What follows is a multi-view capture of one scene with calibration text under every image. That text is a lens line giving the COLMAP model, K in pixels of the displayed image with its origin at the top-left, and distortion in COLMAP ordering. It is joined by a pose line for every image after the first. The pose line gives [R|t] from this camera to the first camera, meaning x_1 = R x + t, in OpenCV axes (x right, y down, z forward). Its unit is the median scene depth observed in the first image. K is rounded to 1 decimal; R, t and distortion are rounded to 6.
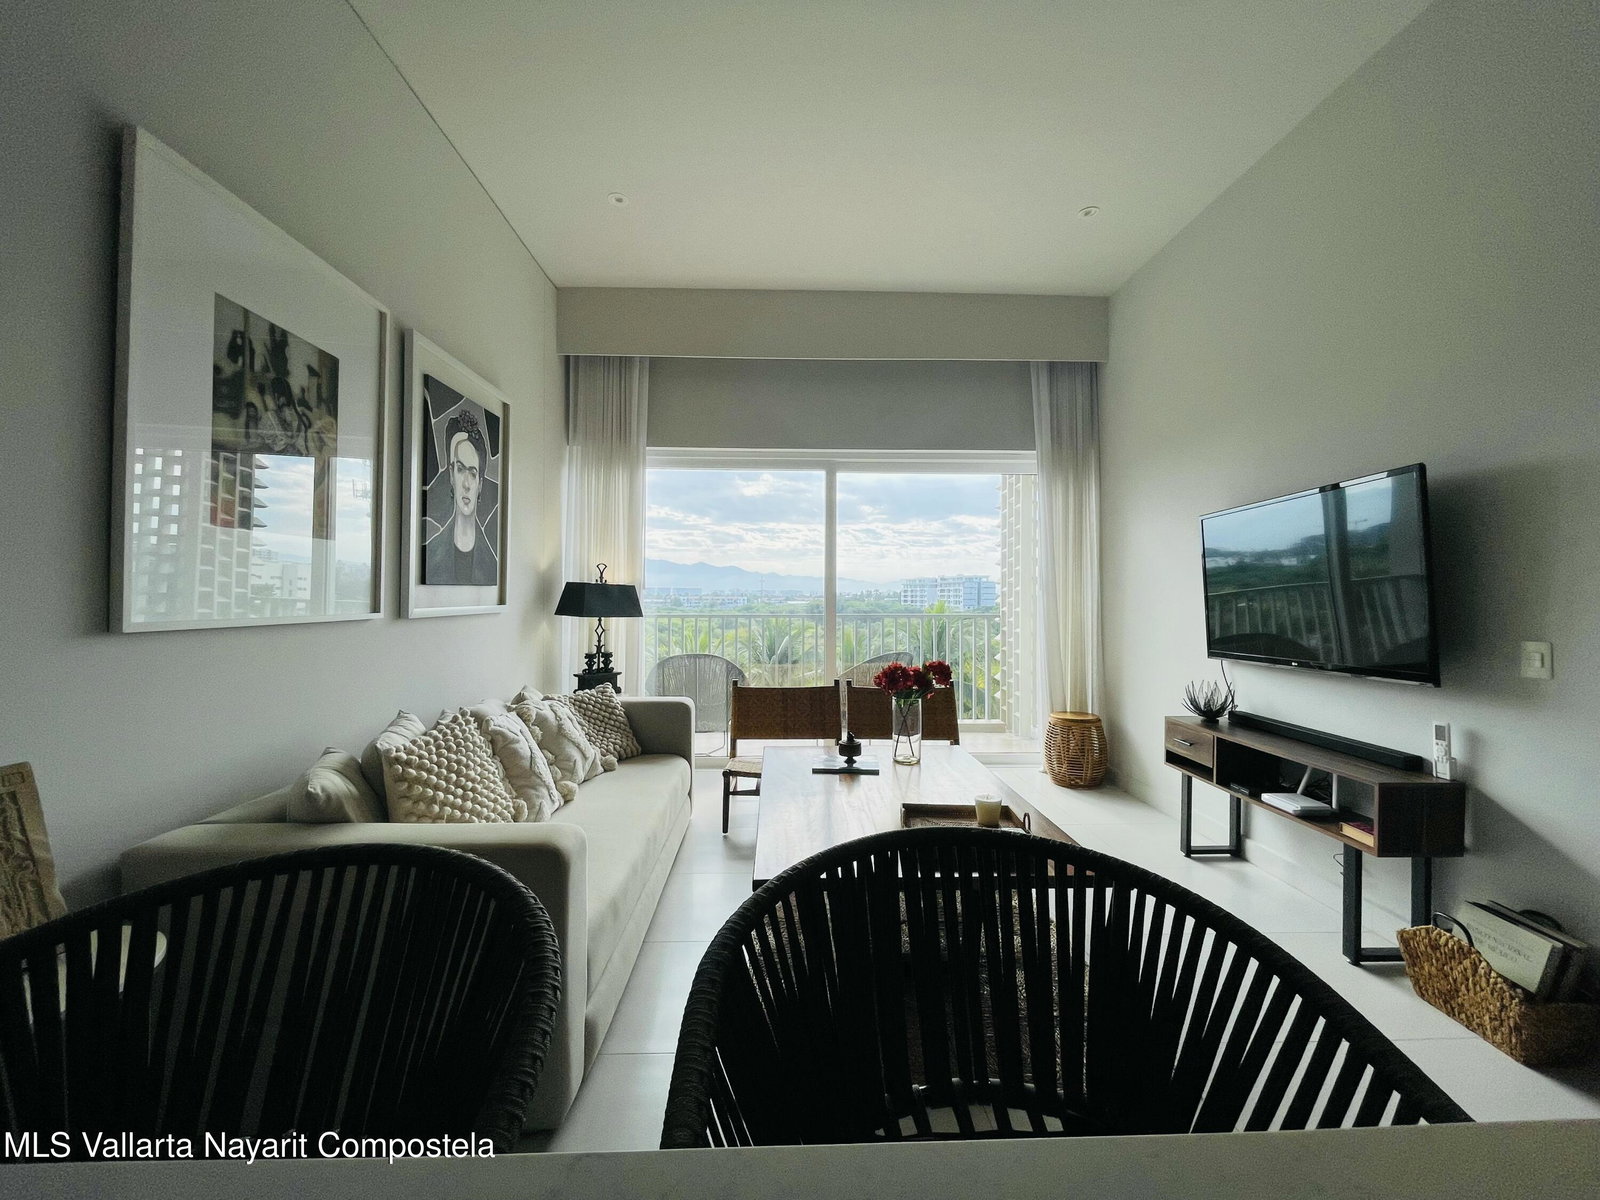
lens RADIAL K [[650.9, 0, 799.7], [0, 650.9, 597.3], [0, 0, 1]] dist [-0.003629, 0.002078]
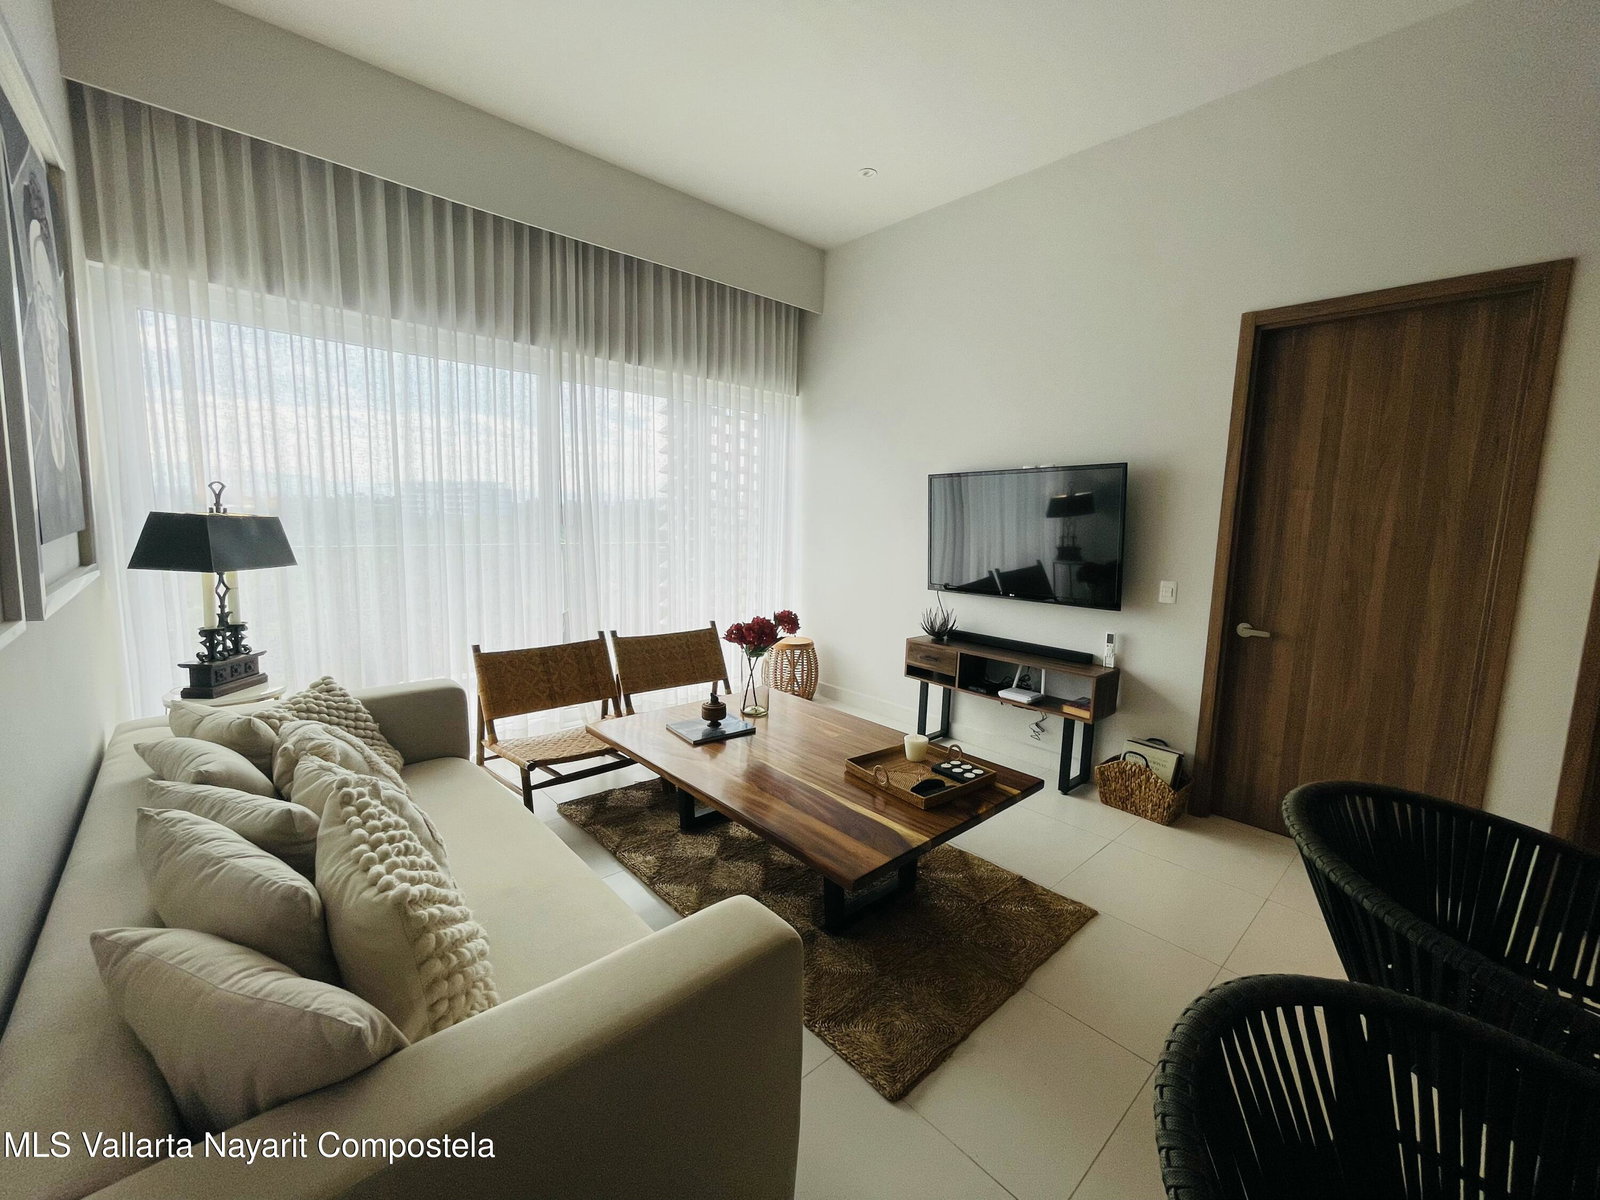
lens RADIAL K [[650.9, 0, 809.7], [0, 650.9, 599.1], [0, 0, 1]] dist [-0.003629, 0.002078]
pose [[0.755879, -0.066180, 0.651358, -0.430745], [-0.024185, 0.991376, 0.128794, -0.052192], [-0.654264, -0.113106, 0.747760, 0.239399]]
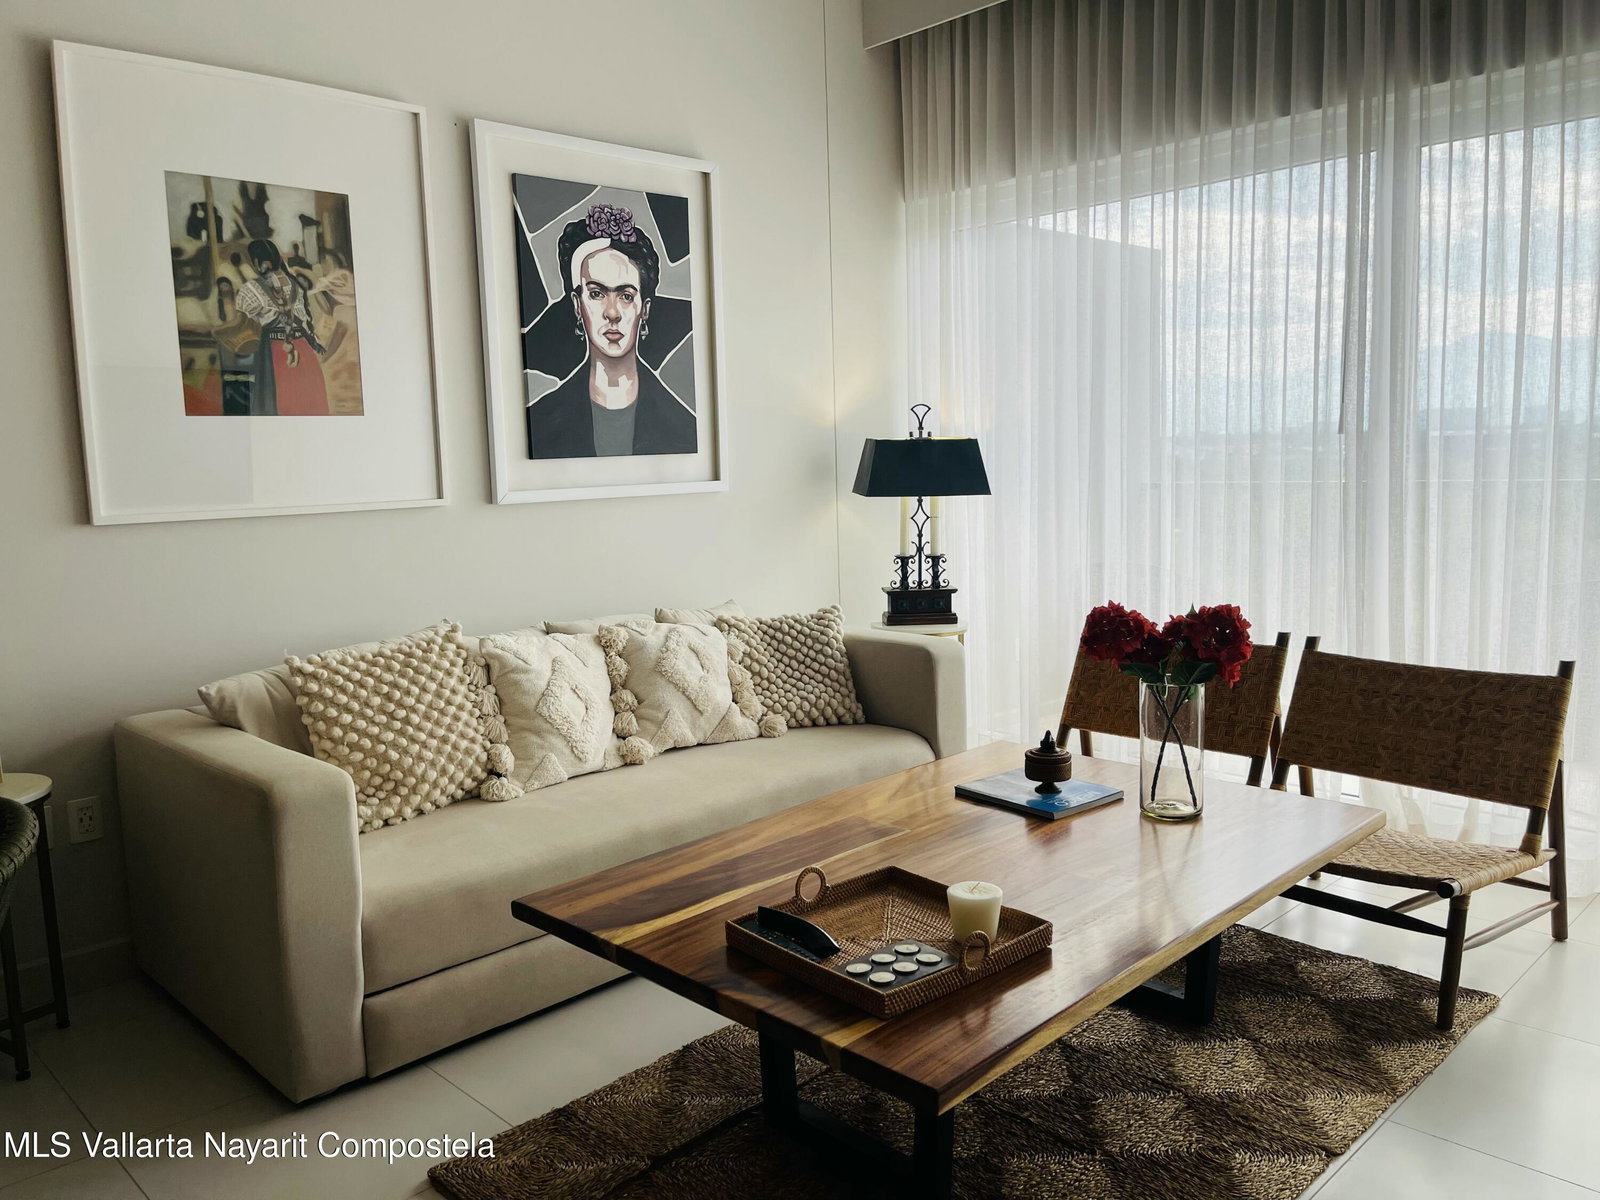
lens RADIAL K [[1190.5, 0, 801.8], [0, 1190.5, 617.3], [0, 0, 1]] dist [0.011708, -0.012345]
pose [[0.682913, 0.078464, -0.726273, 0.636392], [0.029557, 0.990433, 0.134795, -0.014454], [0.729901, -0.113519, 0.674061, 0.250257]]
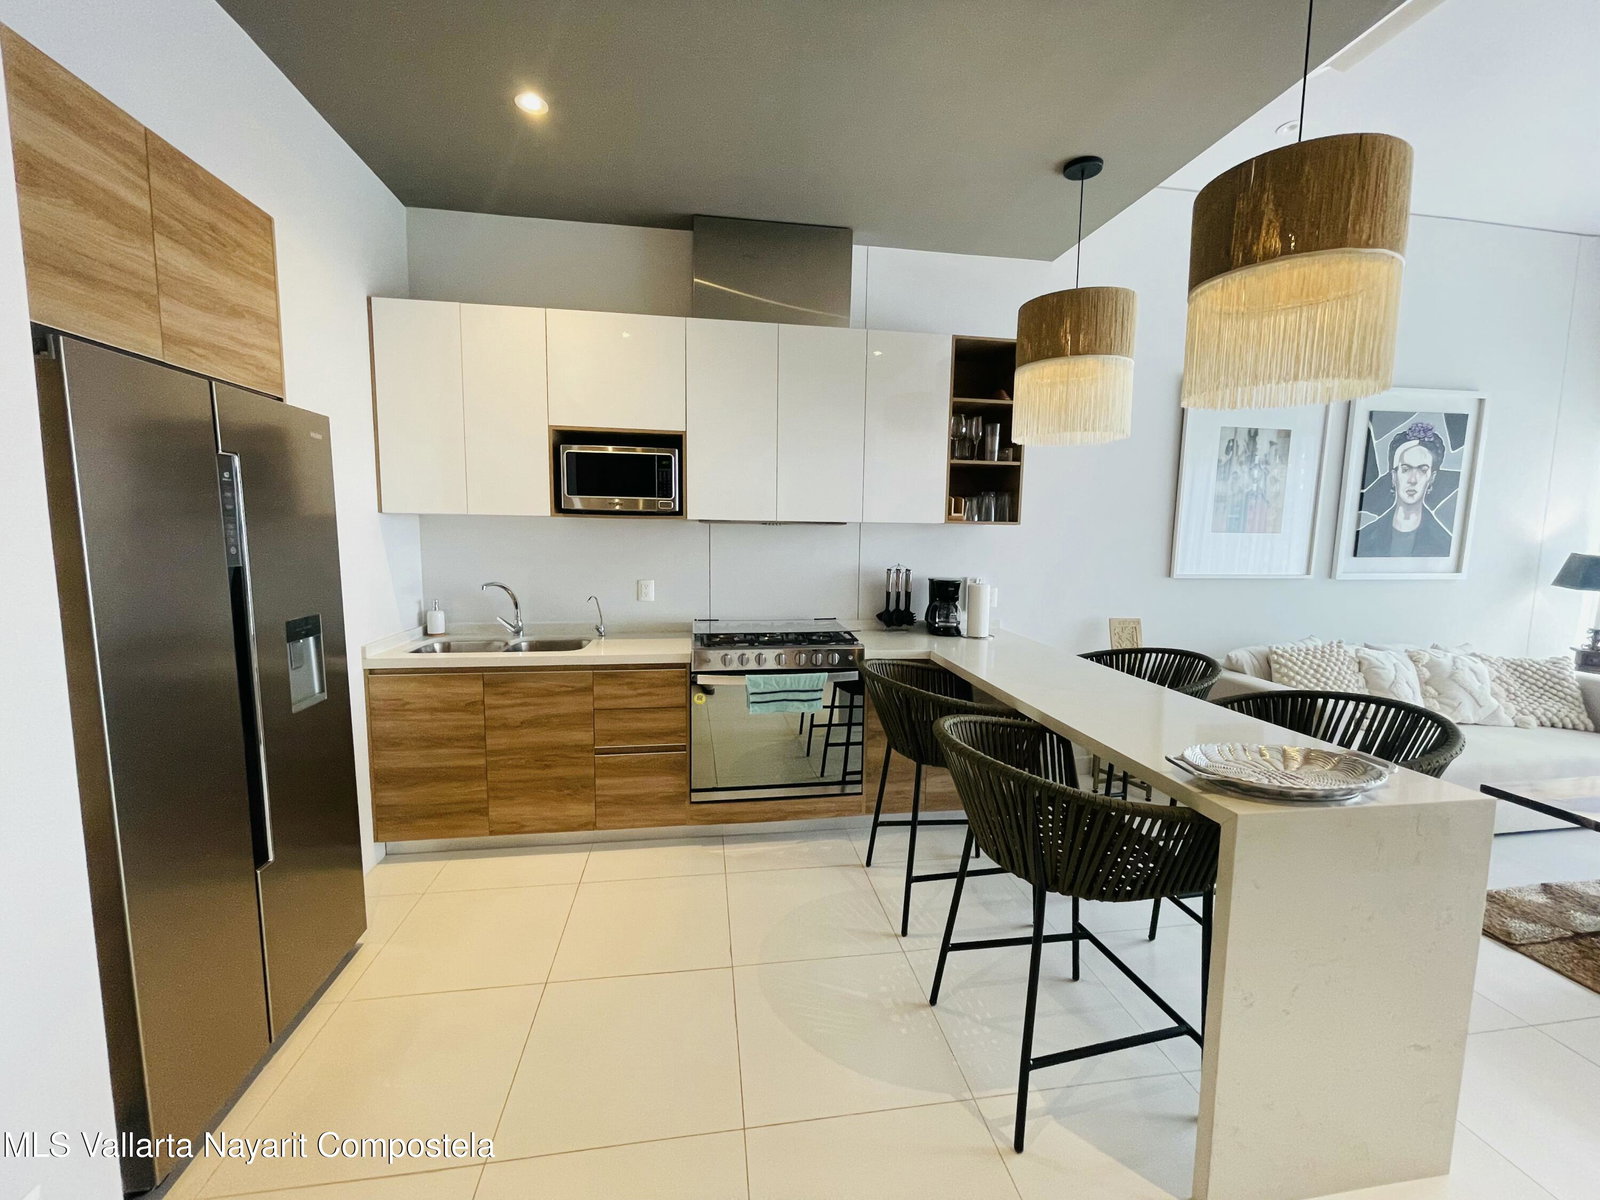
lens RADIAL K [[650.9, 0, 795.8], [0, 650.9, 595.1], [0, 0, 1]] dist [-0.003629, 0.002078]
pose [[0.124830, 0.105397, -0.986564, 0.683945], [-0.016453, 0.994425, 0.104155, -0.062717], [0.992042, 0.003230, 0.125868, -0.417513]]
